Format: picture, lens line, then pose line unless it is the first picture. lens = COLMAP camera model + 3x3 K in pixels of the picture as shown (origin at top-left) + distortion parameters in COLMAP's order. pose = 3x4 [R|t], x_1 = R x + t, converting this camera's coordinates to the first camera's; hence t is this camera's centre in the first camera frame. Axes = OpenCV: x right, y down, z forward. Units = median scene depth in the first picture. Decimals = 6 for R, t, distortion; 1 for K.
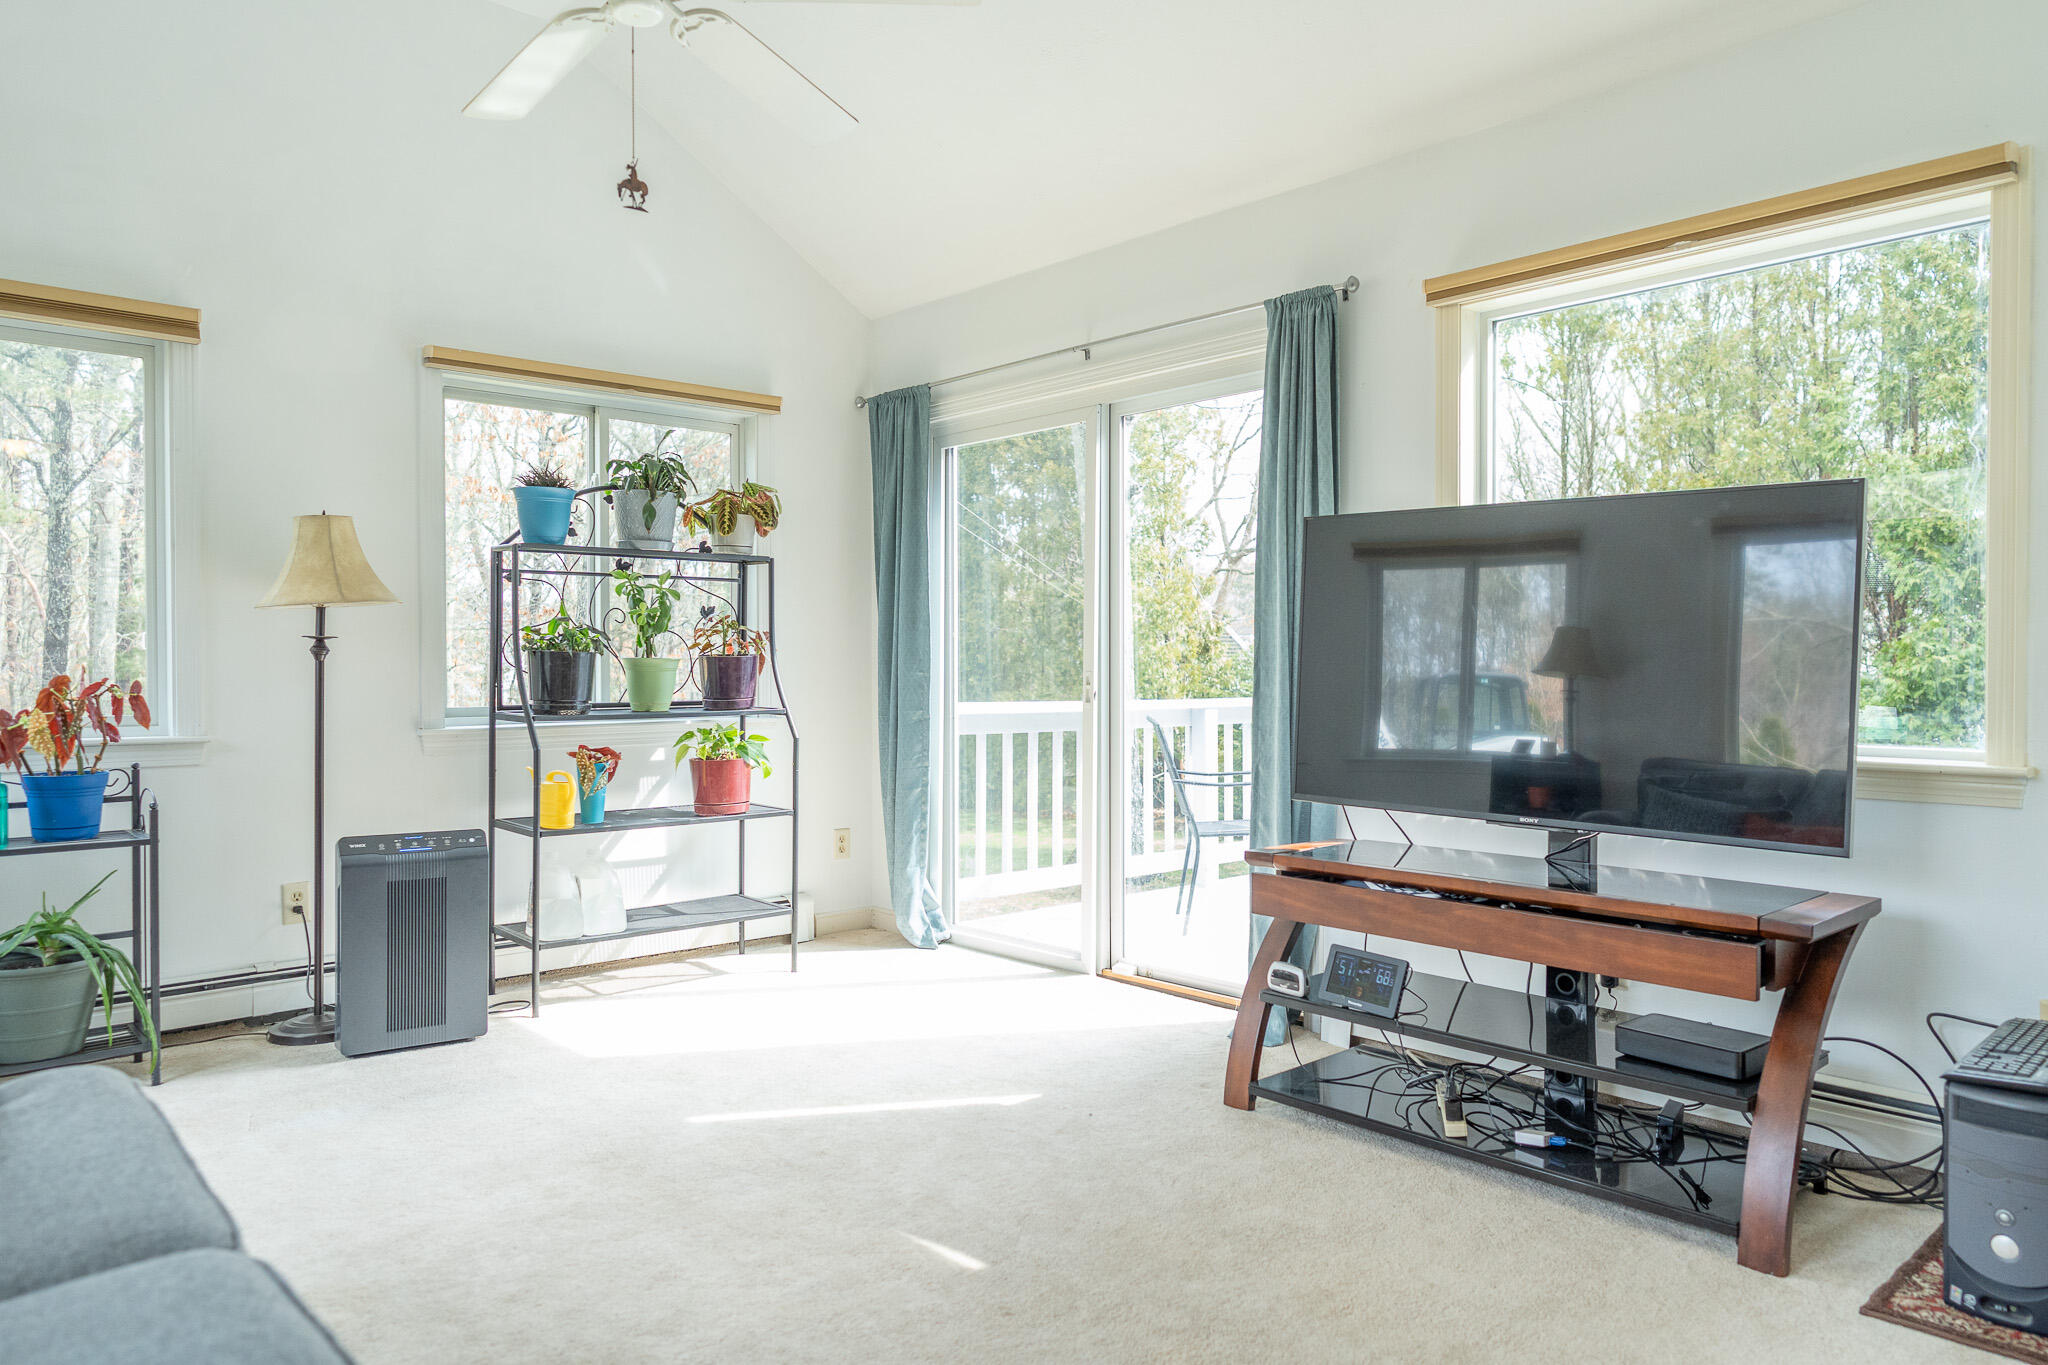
lens RADIAL K [[1362.7, 0, 1025.5], [0, 1362.7, 680.1], [0, 0, 1]] dist [-0.003595, 0.006539]
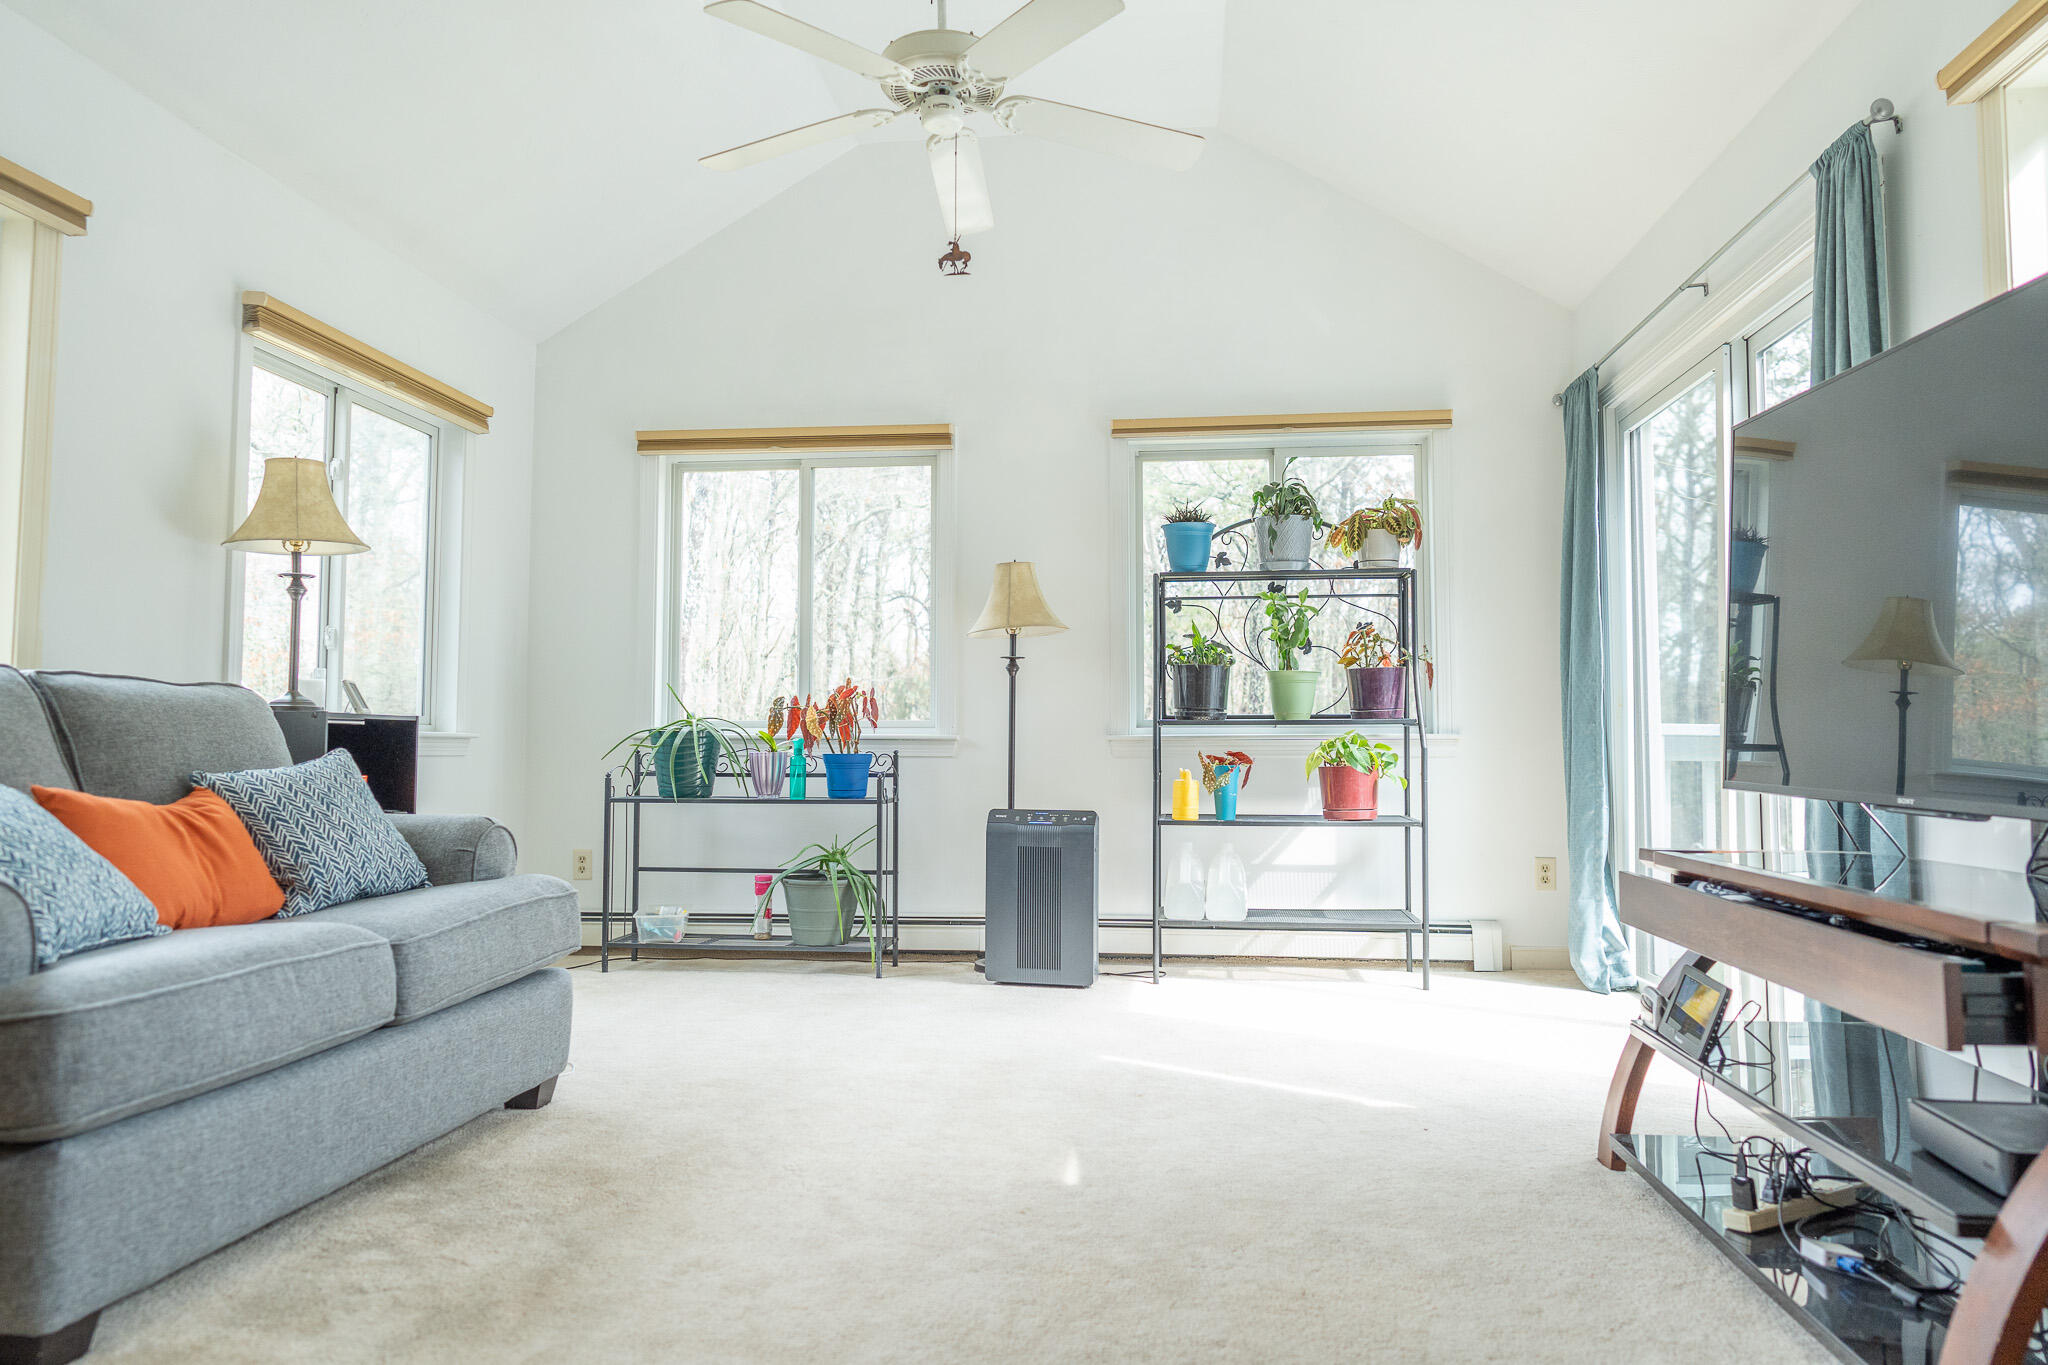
lens RADIAL K [[1362.7, 0, 1021.0], [0, 1362.7, 681.4], [0, 0, 1]] dist [-0.003595, 0.006539]
pose [[0.654481, -0.038532, -0.755096, 0.411901], [-0.010536, 0.998139, -0.060066, 0.060868], [0.756005, 0.047267, 0.652856, 0.149764]]
